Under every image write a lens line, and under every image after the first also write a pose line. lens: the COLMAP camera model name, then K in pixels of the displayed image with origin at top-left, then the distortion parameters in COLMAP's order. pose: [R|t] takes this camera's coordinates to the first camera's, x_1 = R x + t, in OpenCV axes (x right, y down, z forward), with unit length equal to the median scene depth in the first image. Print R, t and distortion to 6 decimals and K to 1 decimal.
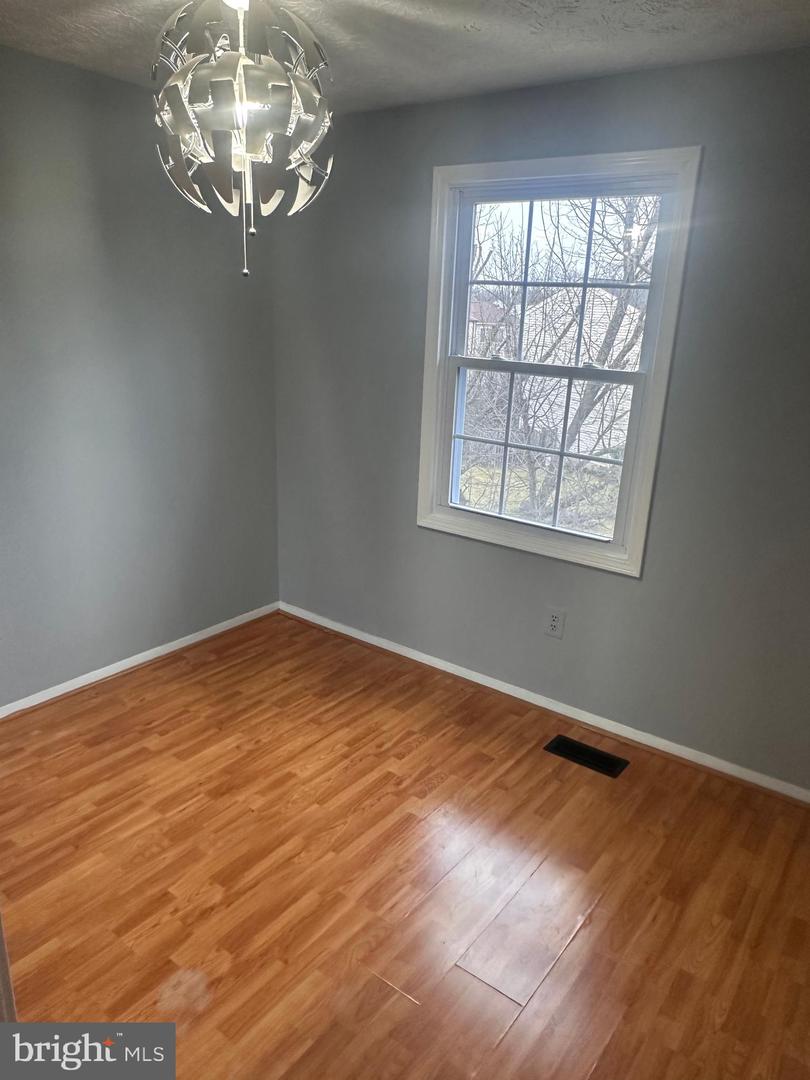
lens RADIAL K [[756.5, 0, 405.0], [0, 756.5, 540.0], [0, 0, 1]] dist [-0.031383, 0.008331]
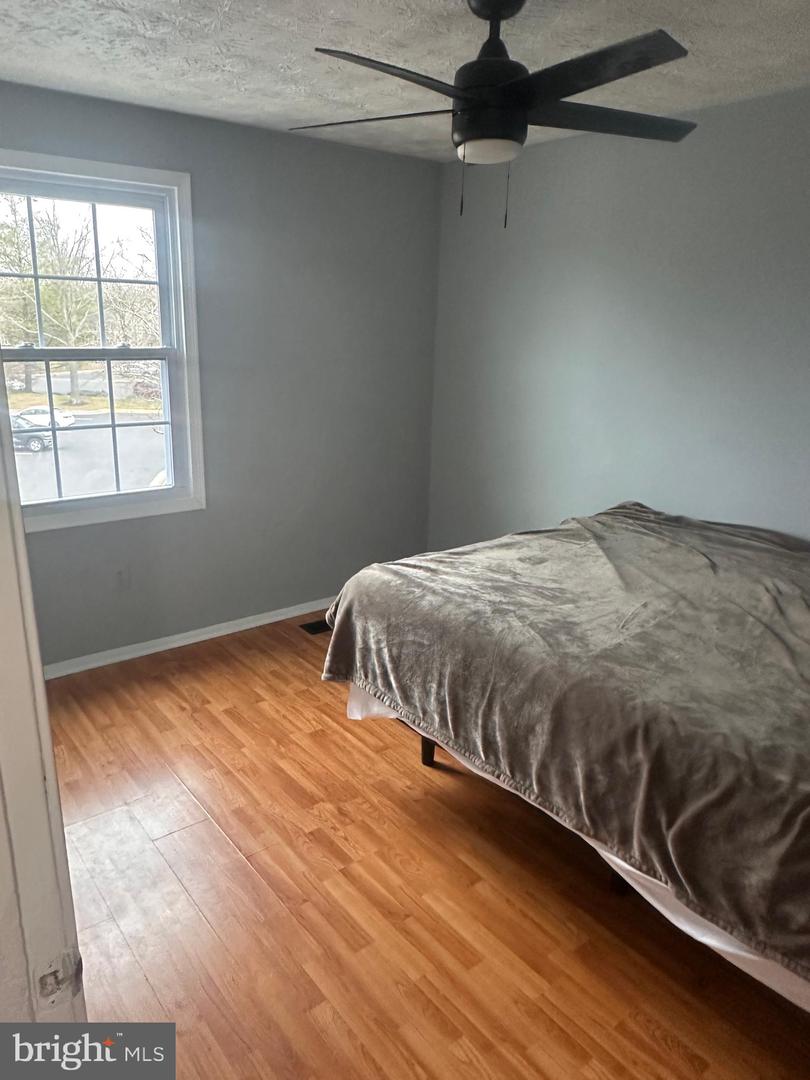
lens RADIAL K [[756.5, 0, 405.0], [0, 756.5, 540.0], [0, 0, 1]] dist [-0.031383, 0.008331]
pose [[0.233425, -0.306960, 0.922653, -0.935960], [0.277760, 0.930379, 0.239259, -0.130551], [-0.931859, 0.200428, 0.302435, 0.347898]]
